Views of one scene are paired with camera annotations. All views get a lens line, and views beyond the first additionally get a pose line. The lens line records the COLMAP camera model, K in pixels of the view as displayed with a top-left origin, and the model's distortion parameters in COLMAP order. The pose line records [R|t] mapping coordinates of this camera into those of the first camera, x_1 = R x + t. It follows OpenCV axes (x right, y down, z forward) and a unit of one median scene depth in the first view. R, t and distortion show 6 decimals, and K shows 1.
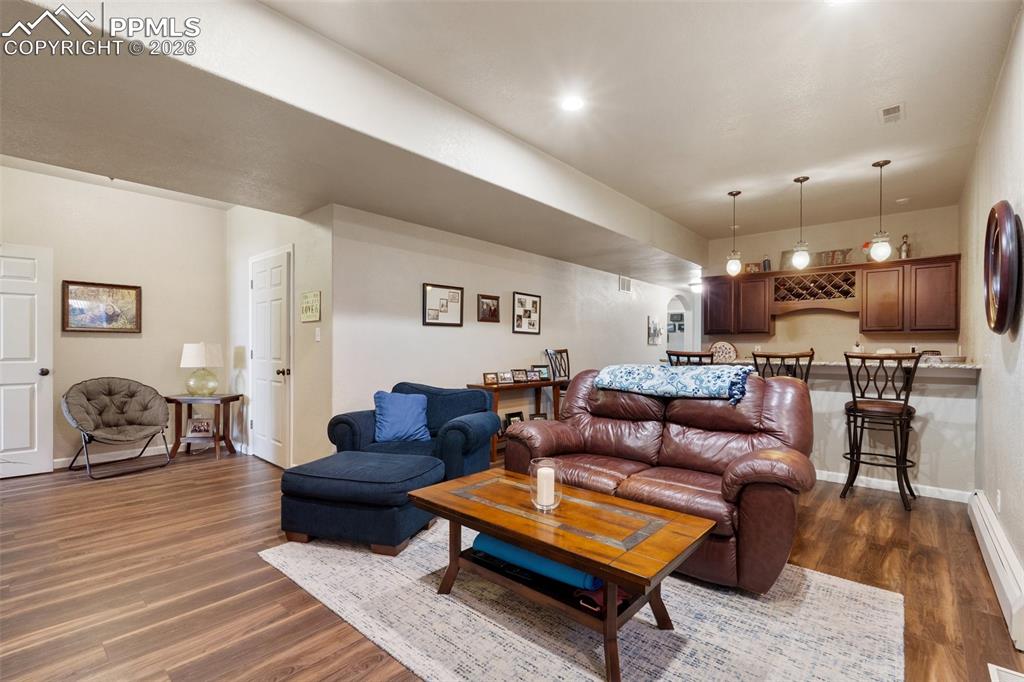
lens RADIAL K [[455.0, 0, 514.7], [0, 455.0, 352.7], [0, 0, 1]] dist [-0.008217, -0.000240]
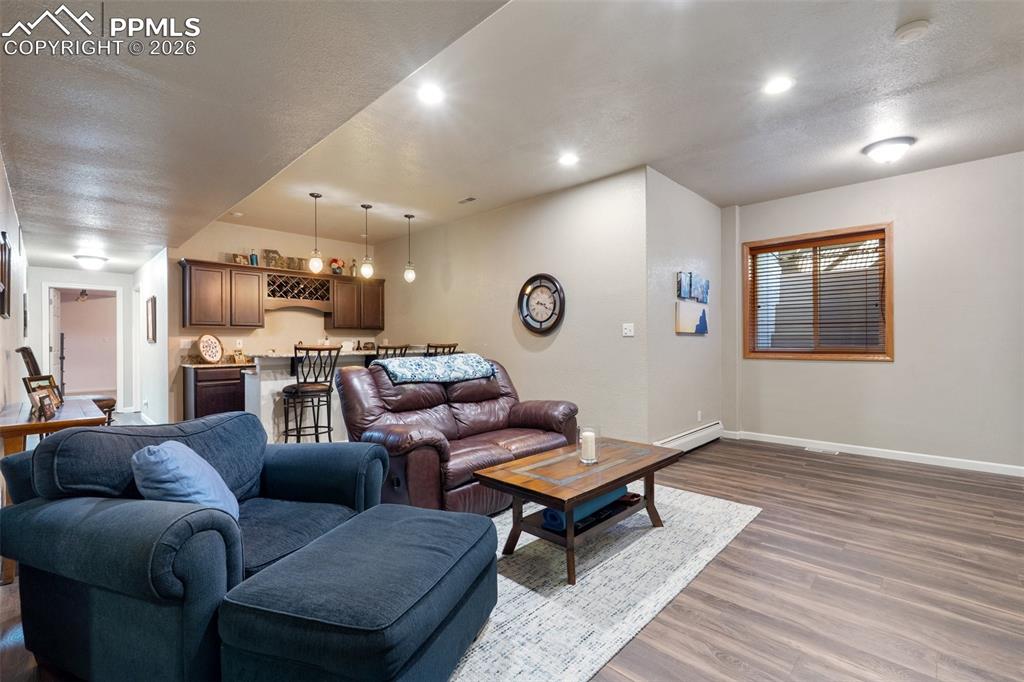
lens RADIAL K [[453.1, 0, 509.1], [0, 453.1, 343.8], [0, 0, 1]] dist [-0.002342, -0.000396]
pose [[0.052857, -0.008285, 0.998568, -0.805391], [0.016737, 0.999832, 0.007410, -0.009018], [-0.998462, 0.016321, 0.052986, 0.740403]]
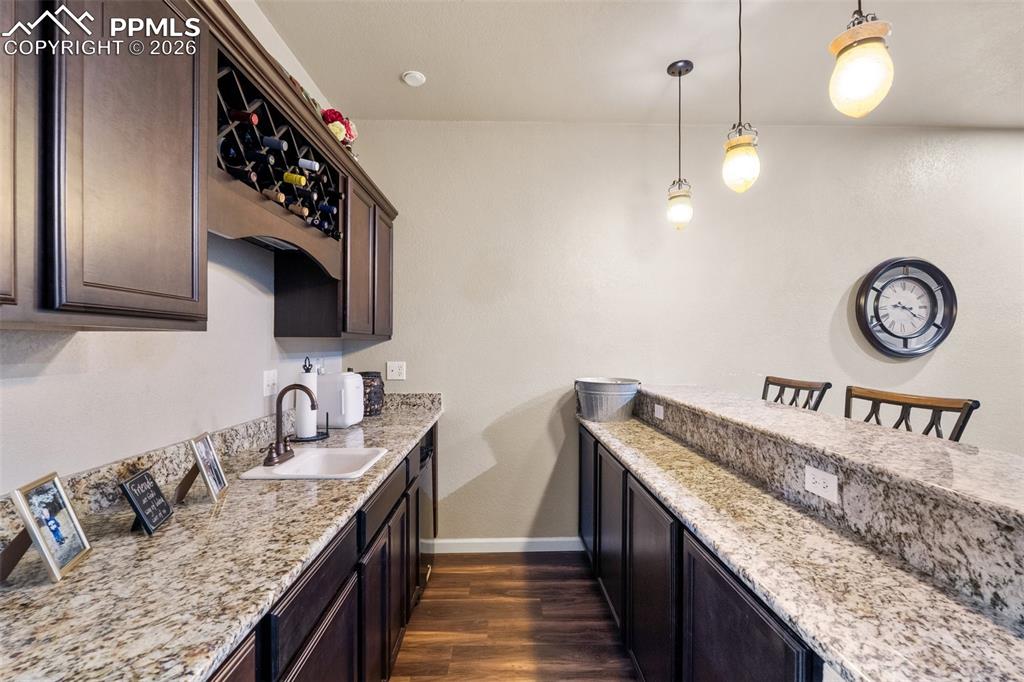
lens RADIAL K [[451.8, 0, 510.3], [0, 451.8, 346.0], [0, 0, 1]] dist [-0.002140, -0.000430]
pose [[-0.678933, -0.007941, 0.734157, 0.639003], [0.004160, 0.999884, 0.014661, -0.070570], [-0.734188, 0.013008, -0.678821, 1.945378]]
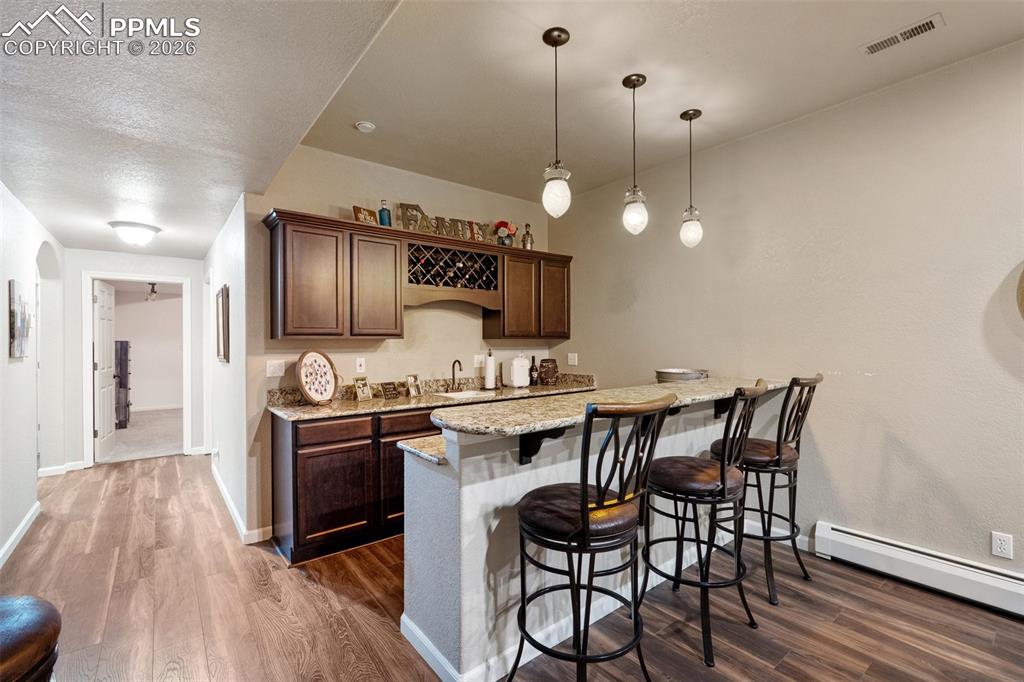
lens RADIAL K [[451.8, 0, 510.3], [0, 451.8, 346.0], [0, 0, 1]] dist [-0.002140, -0.000430]
pose [[0.181664, -0.011828, 0.983290, 0.037961], [0.017403, 0.999810, 0.008812, -0.066022], [-0.983207, 0.015511, 0.181835, 1.428459]]
